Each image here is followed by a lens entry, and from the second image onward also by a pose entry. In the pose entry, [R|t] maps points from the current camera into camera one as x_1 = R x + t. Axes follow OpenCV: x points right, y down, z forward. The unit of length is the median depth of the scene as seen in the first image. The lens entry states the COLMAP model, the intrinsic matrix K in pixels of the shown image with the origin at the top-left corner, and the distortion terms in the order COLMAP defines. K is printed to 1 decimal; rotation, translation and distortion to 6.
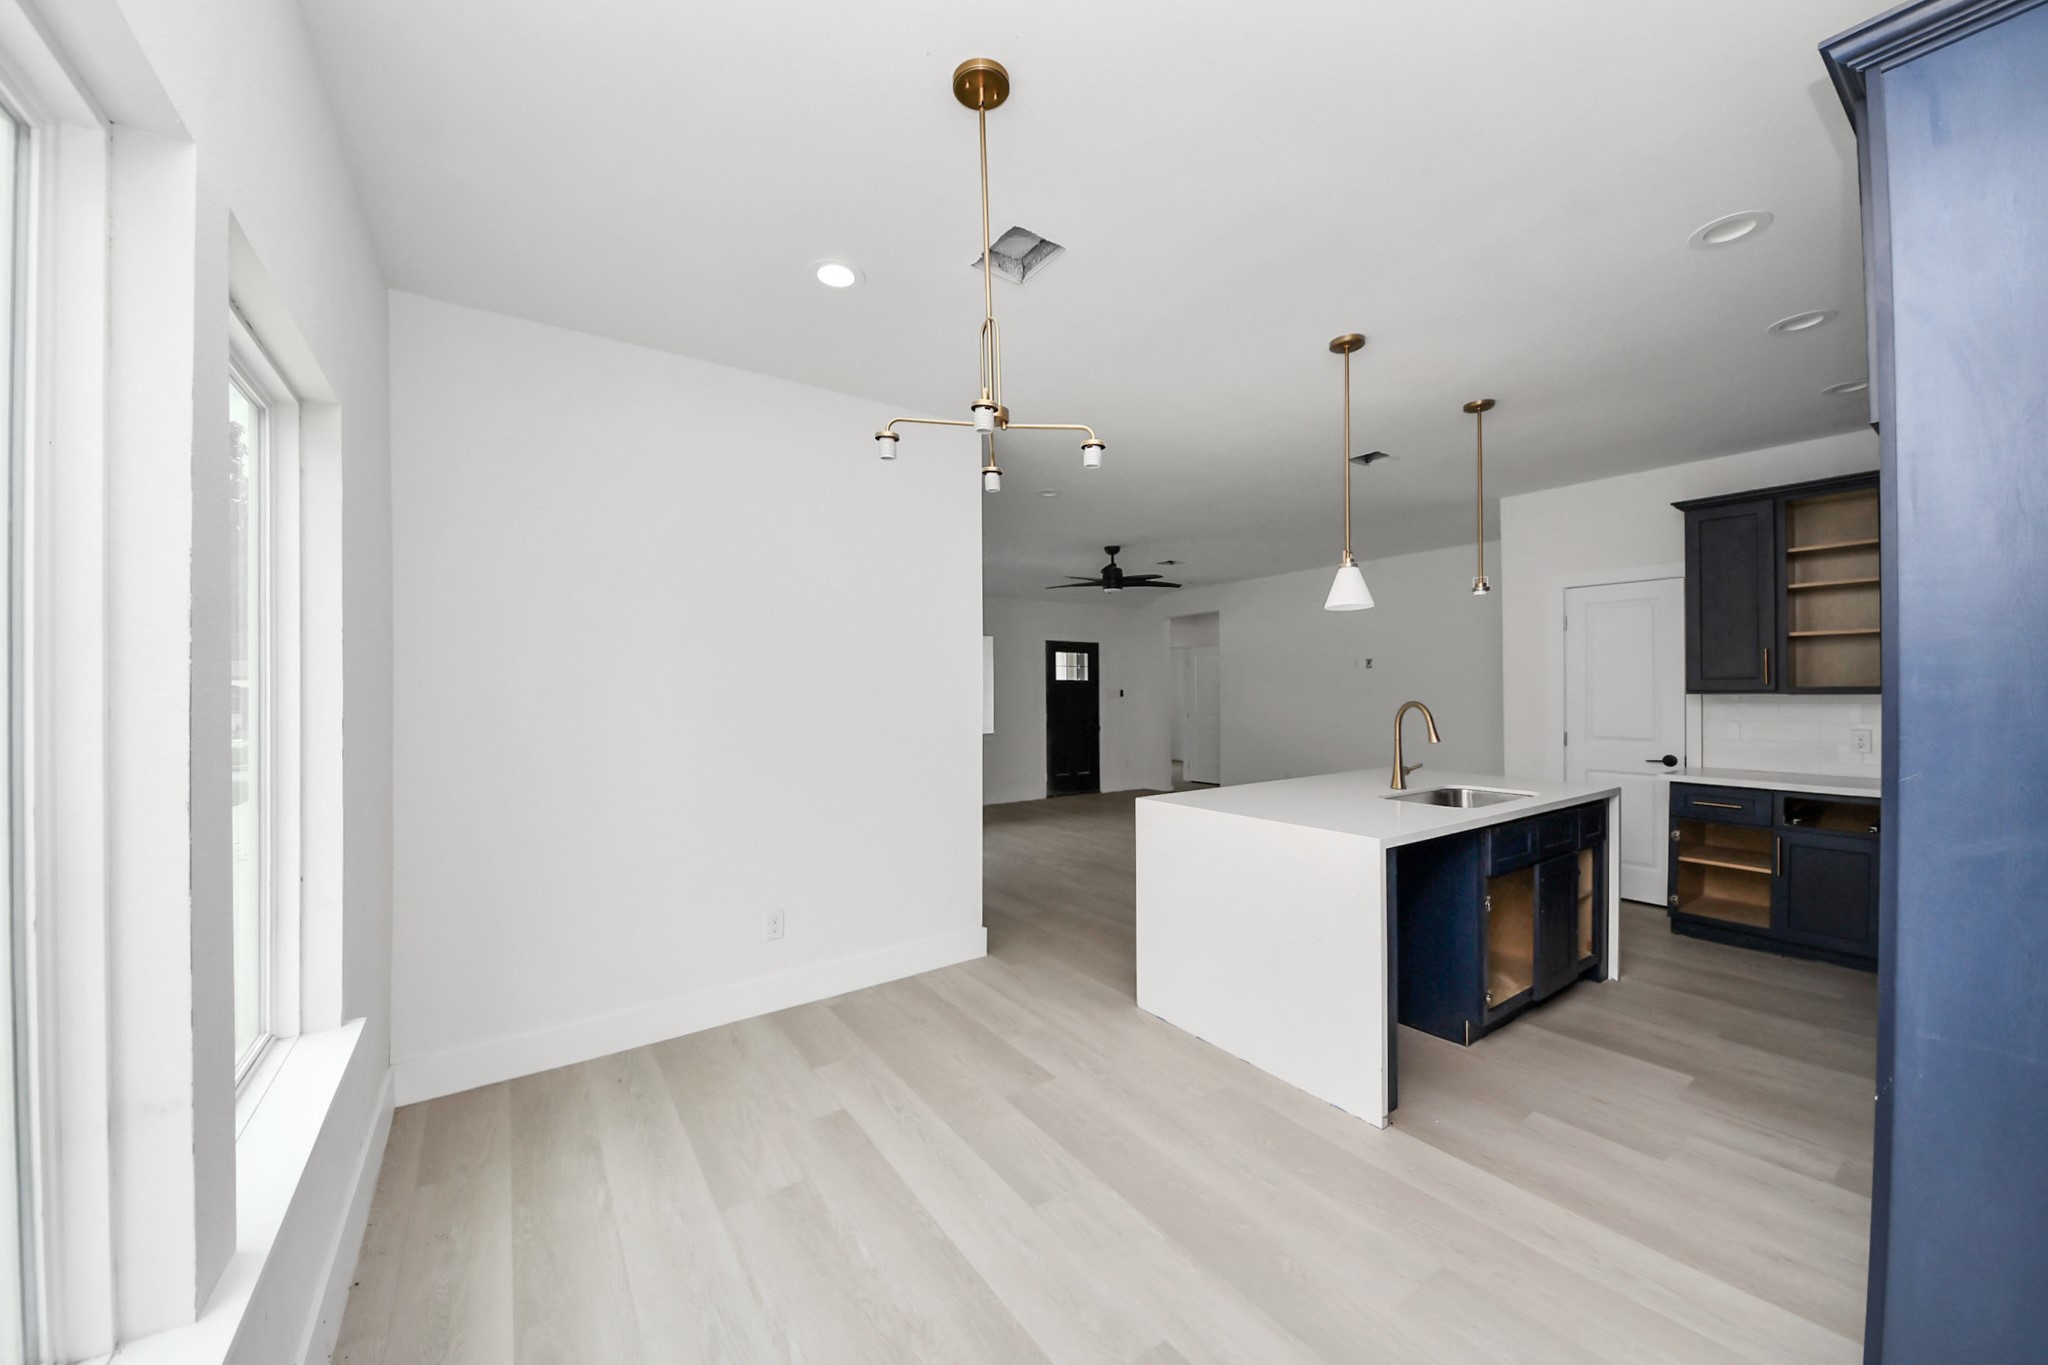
lens RADIAL K [[731.5, 0, 995.6], [0, 731.5, 702.7], [0, 0, 1]] dist [0.006657, -0.006988]
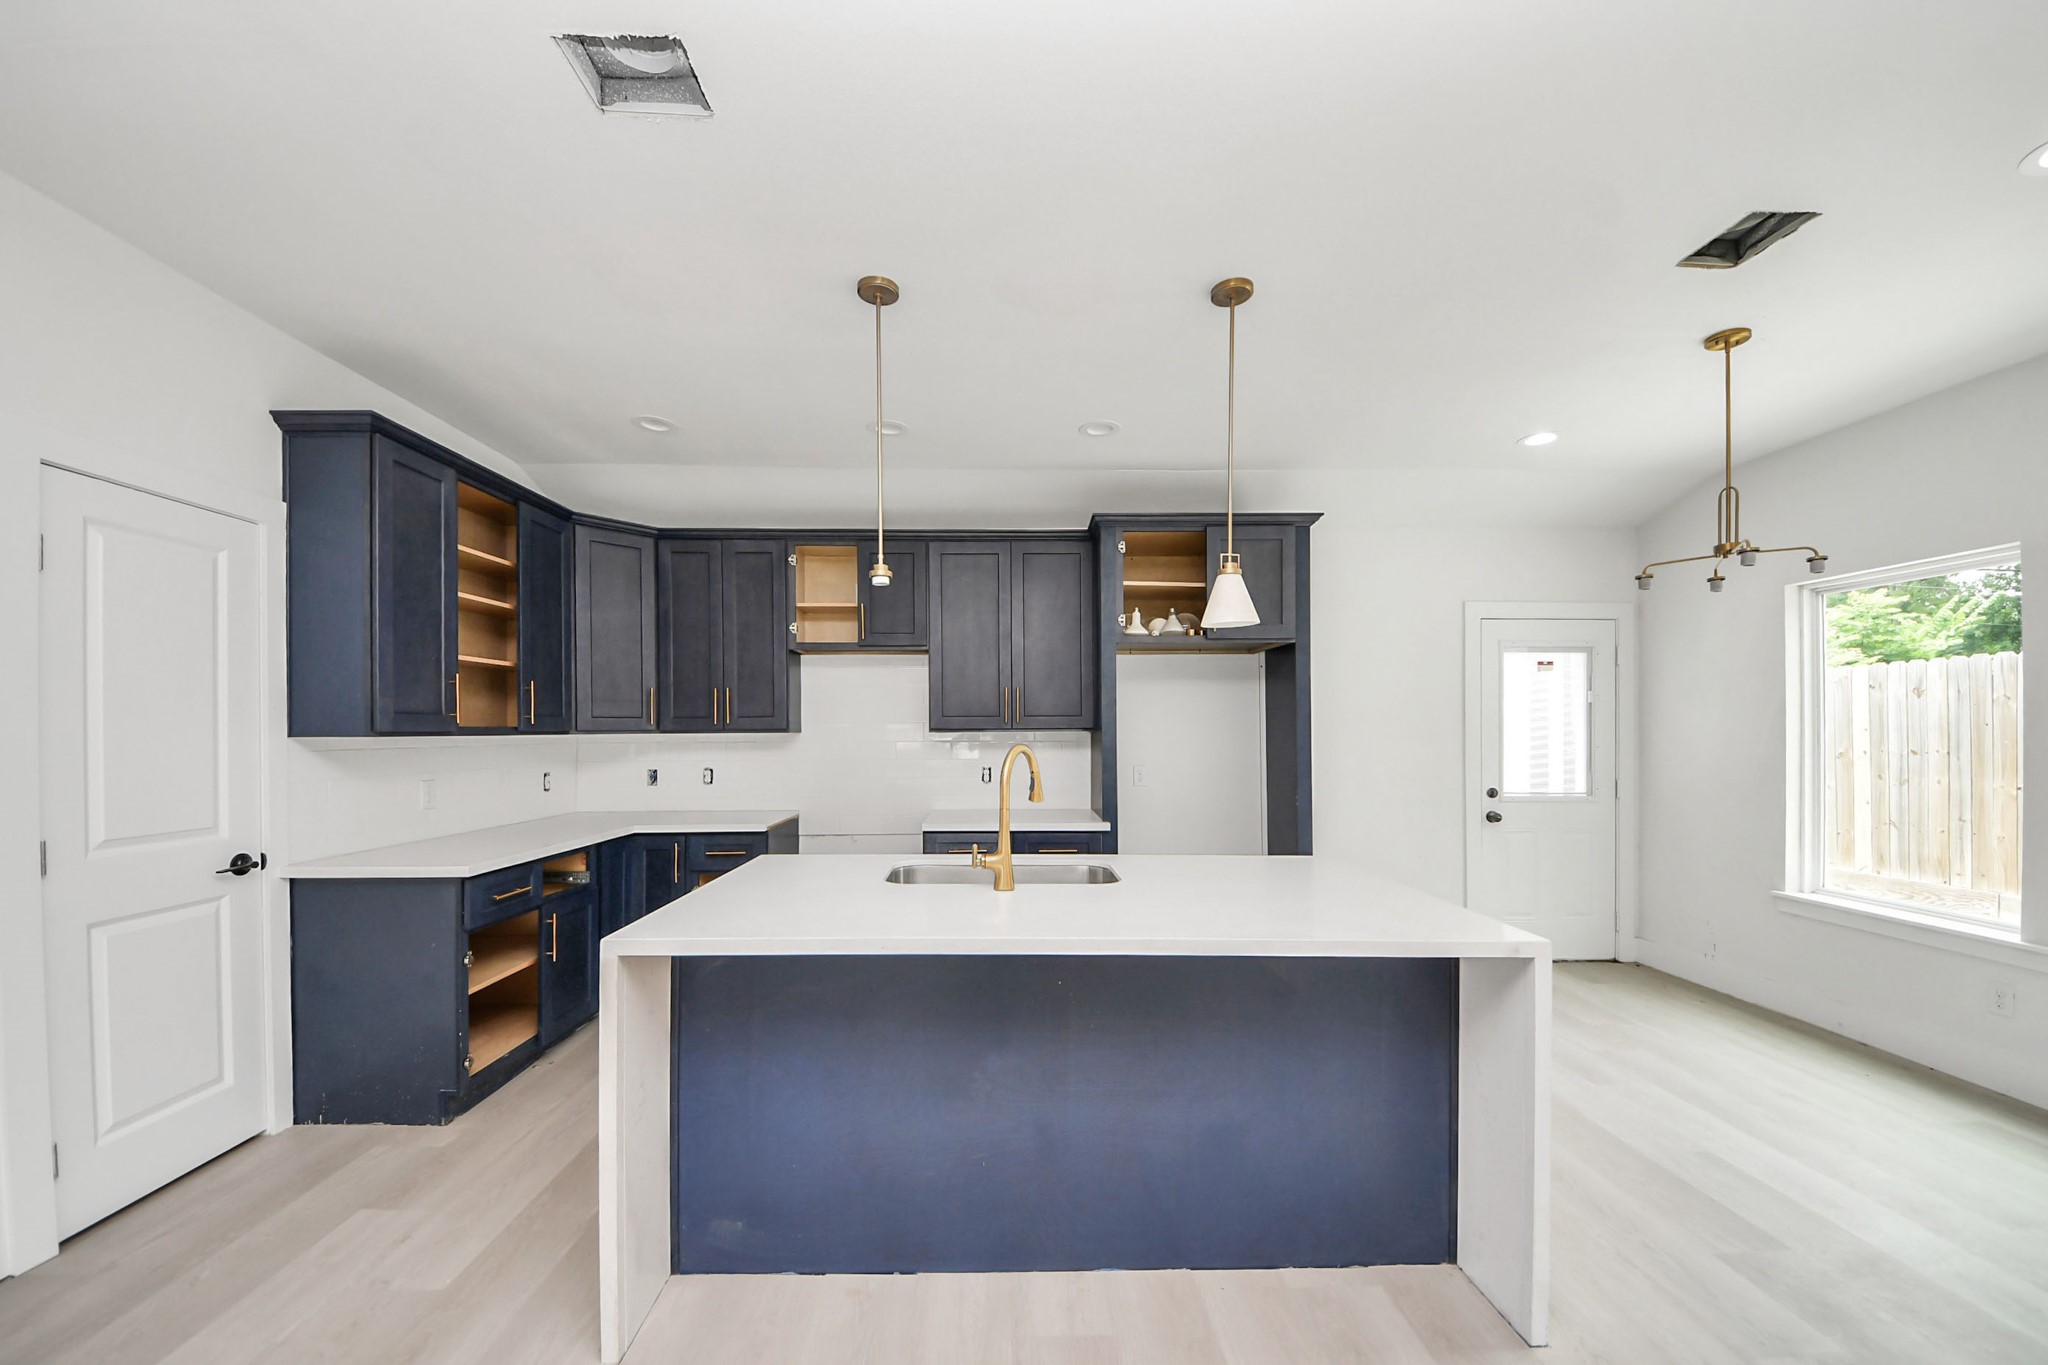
lens RADIAL K [[731.5, 0, 1008.1], [0, 731.5, 736.1], [0, 0, 1]] dist [0.006657, -0.006988]
pose [[-0.841790, 0.000311, 0.539806, 0.179795], [0.015010, 0.999627, 0.022832, -0.018950], [-0.539597, 0.027322, -0.841480, 1.242961]]
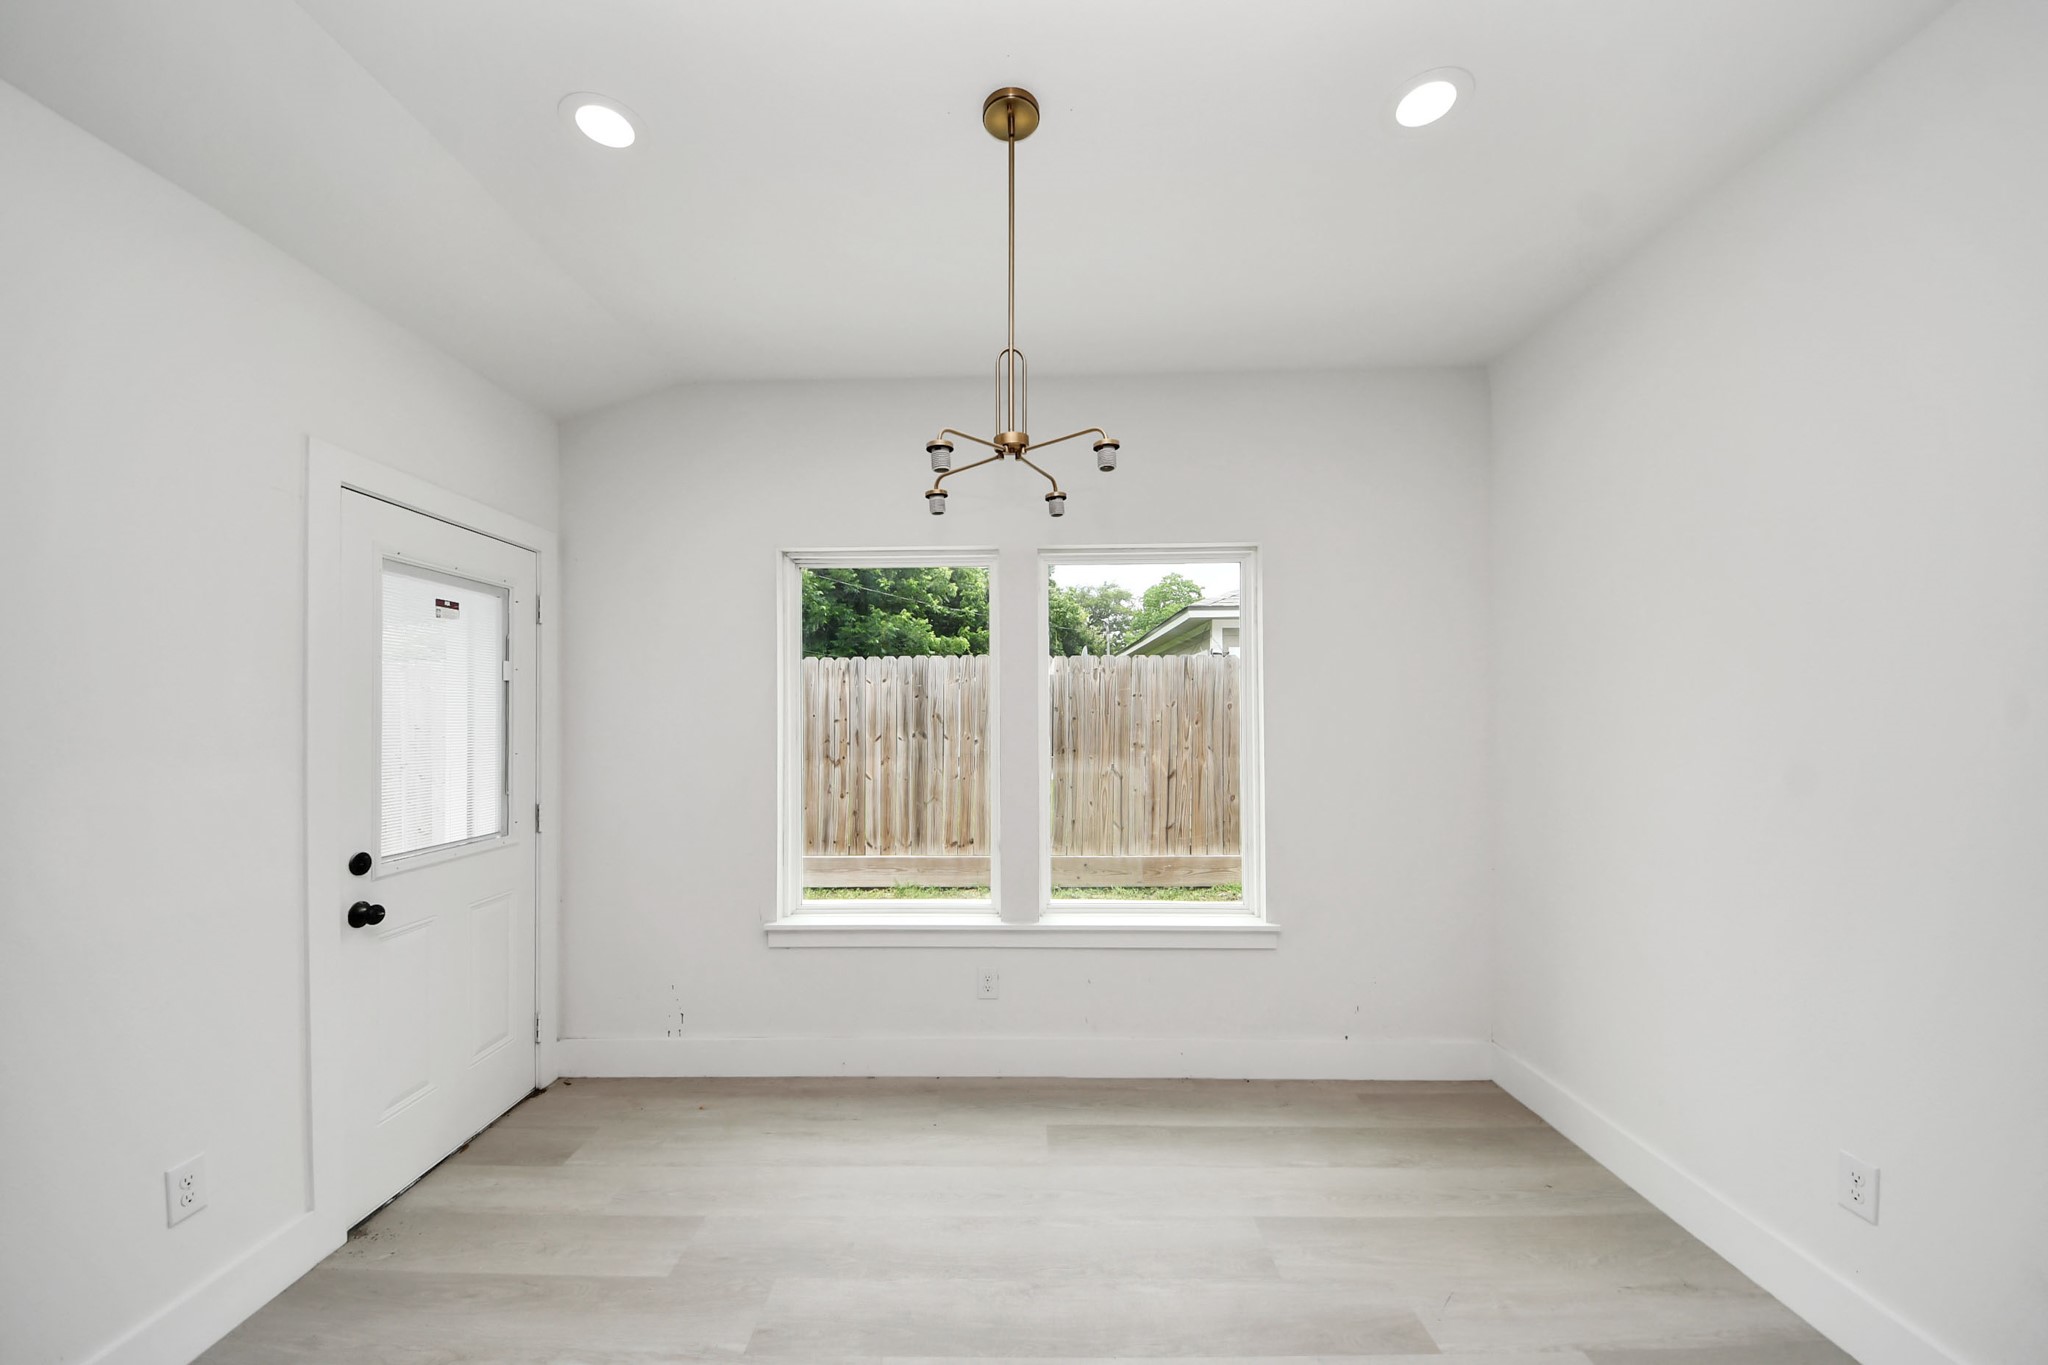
lens RADIAL K [[731.5, 0, 1028.9], [0, 731.5, 700.1], [0, 0, 1]] dist [0.006657, -0.006988]
pose [[-0.554733, -0.006947, -0.832000, 0.322338], [-0.003870, 0.999976, -0.005769, -0.011181], [0.832020, 0.000019, -0.554746, 0.631115]]
